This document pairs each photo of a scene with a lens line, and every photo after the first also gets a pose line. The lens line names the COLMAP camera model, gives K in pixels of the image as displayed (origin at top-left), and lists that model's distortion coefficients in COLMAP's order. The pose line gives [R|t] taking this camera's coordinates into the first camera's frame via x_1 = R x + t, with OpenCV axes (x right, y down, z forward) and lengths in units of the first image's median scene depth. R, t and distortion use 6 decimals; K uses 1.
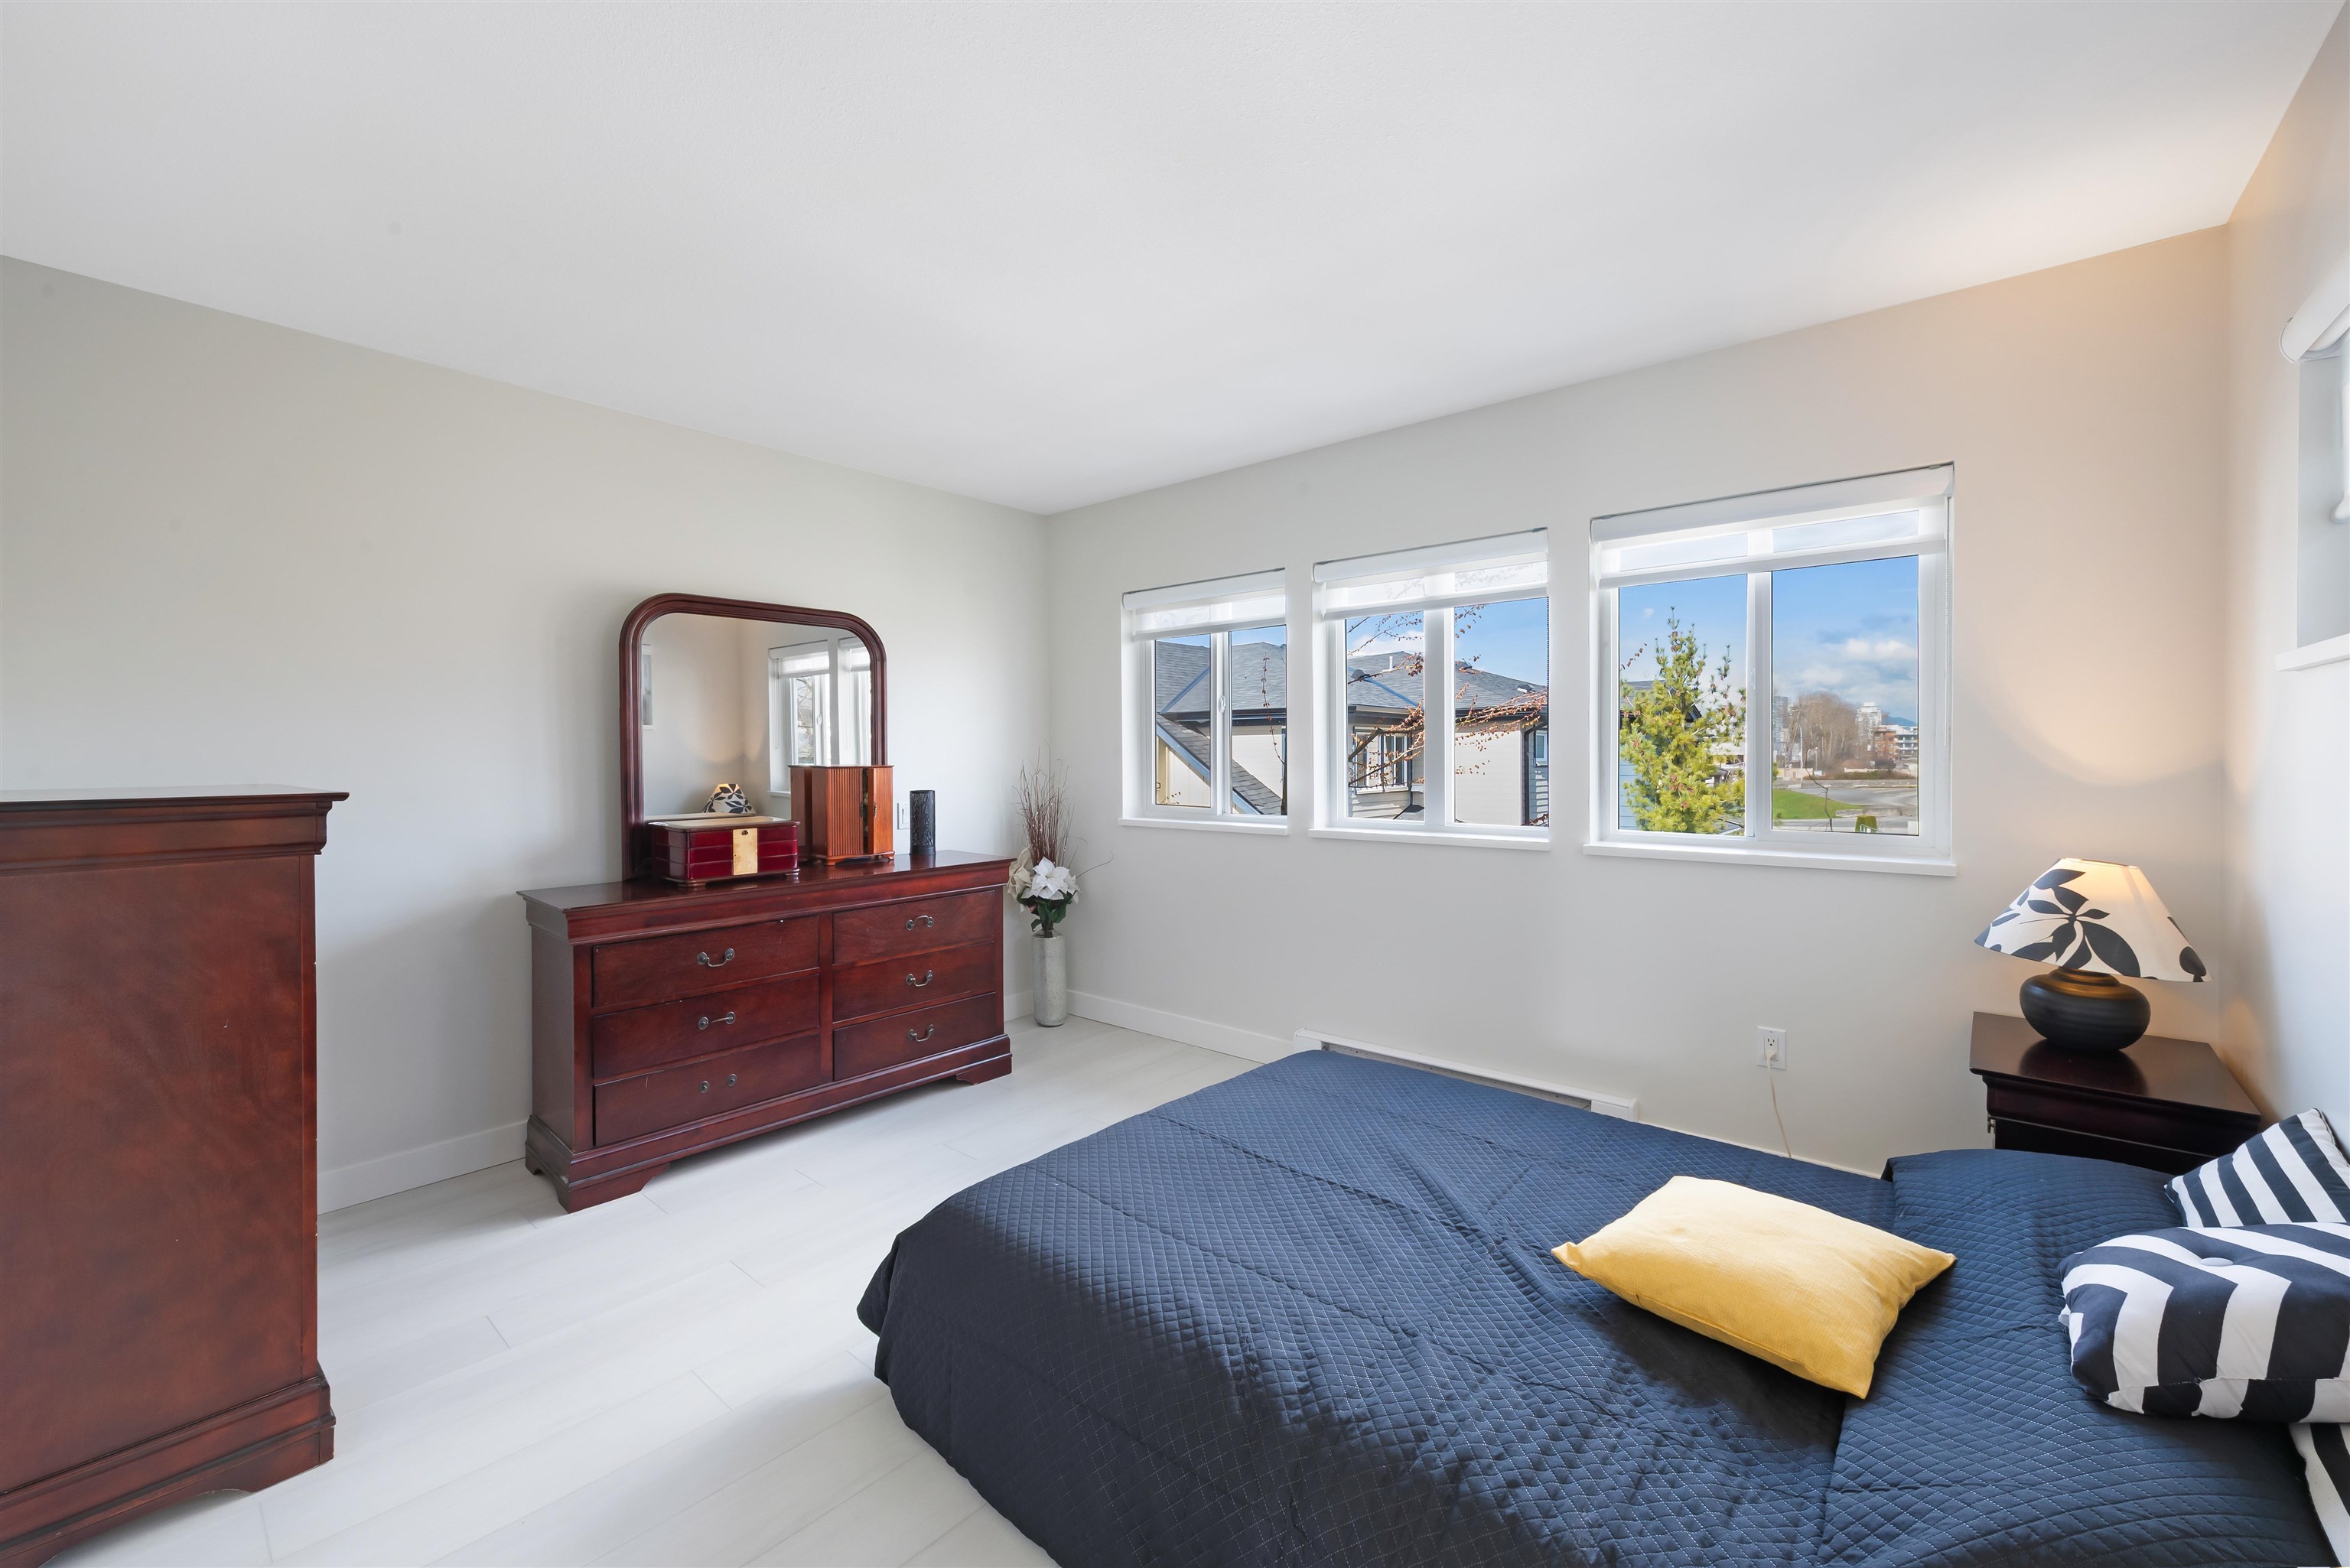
lens RADIAL K [[940.3, 0, 1190.8], [0, 940.3, 788.3], [0, 0, 1]] dist [-0.000239, -0.000180]
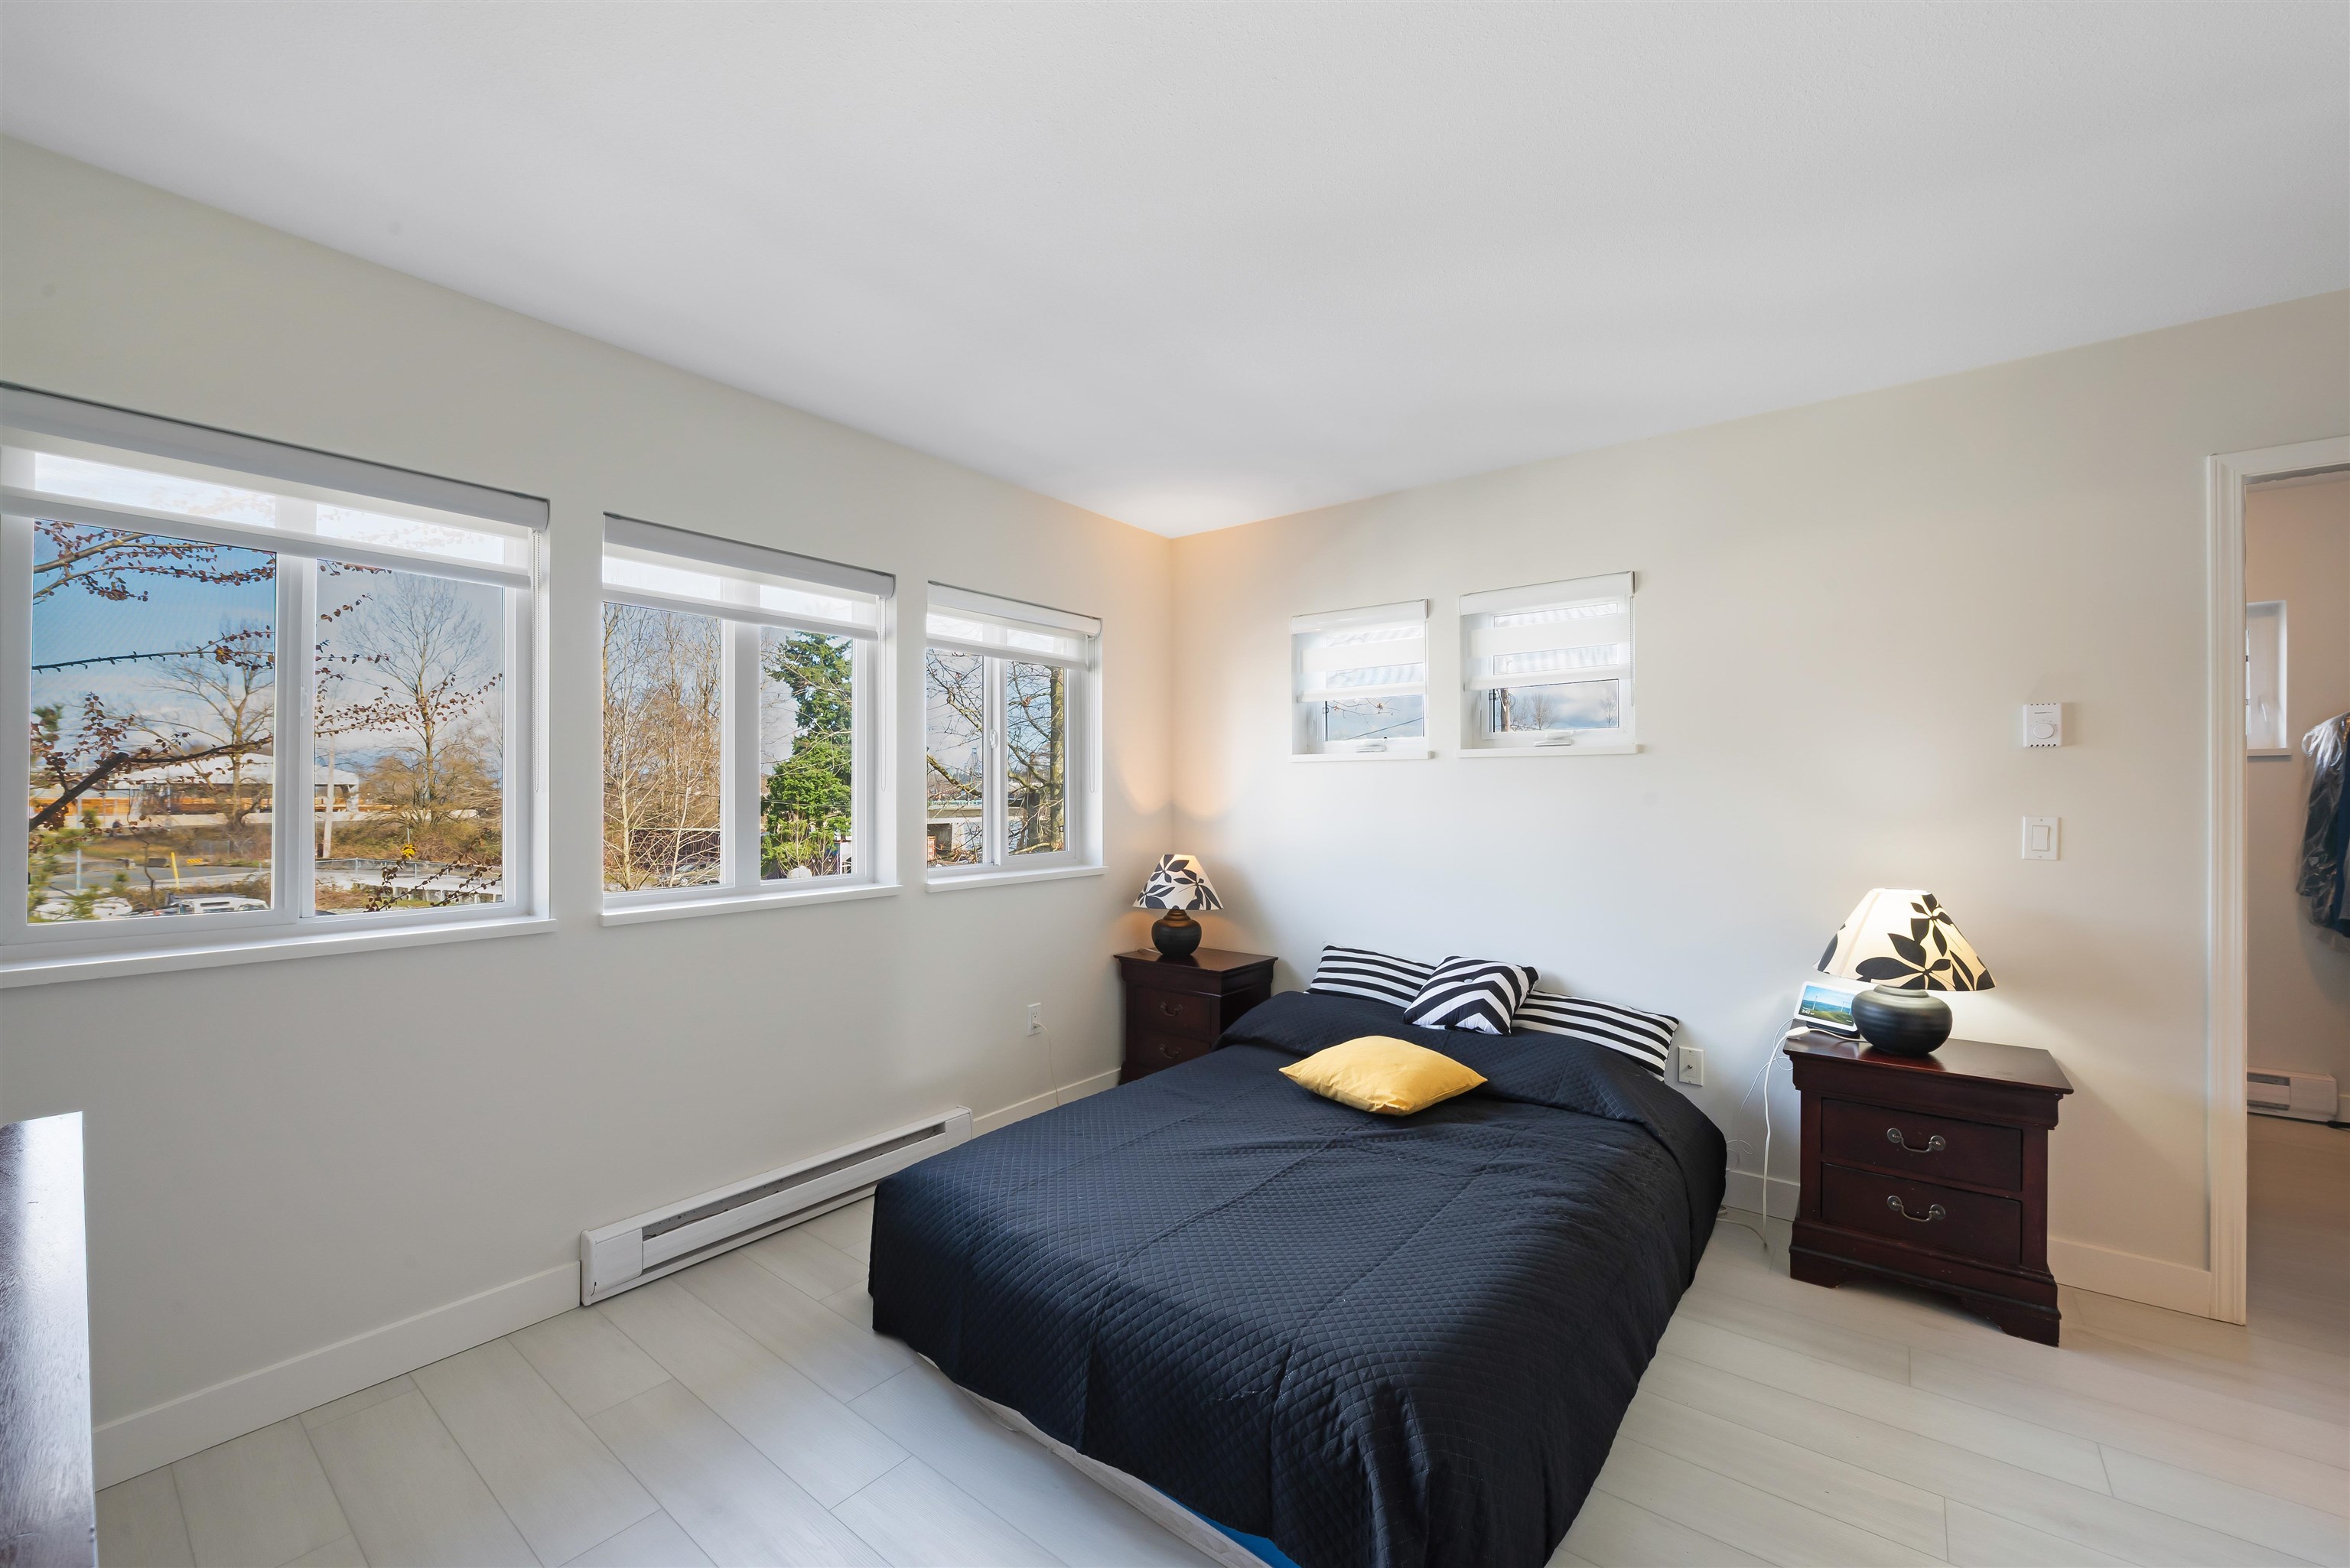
lens RADIAL K [[940.3, 0, 1190.8], [0, 940.3, 788.3], [0, 0, 1]] dist [-0.000239, -0.000180]
pose [[-0.054485, 0.024376, 0.998217, -0.918411], [0.030854, 0.999266, -0.022718, -0.012980], [-0.998038, 0.029561, -0.055197, 1.102347]]
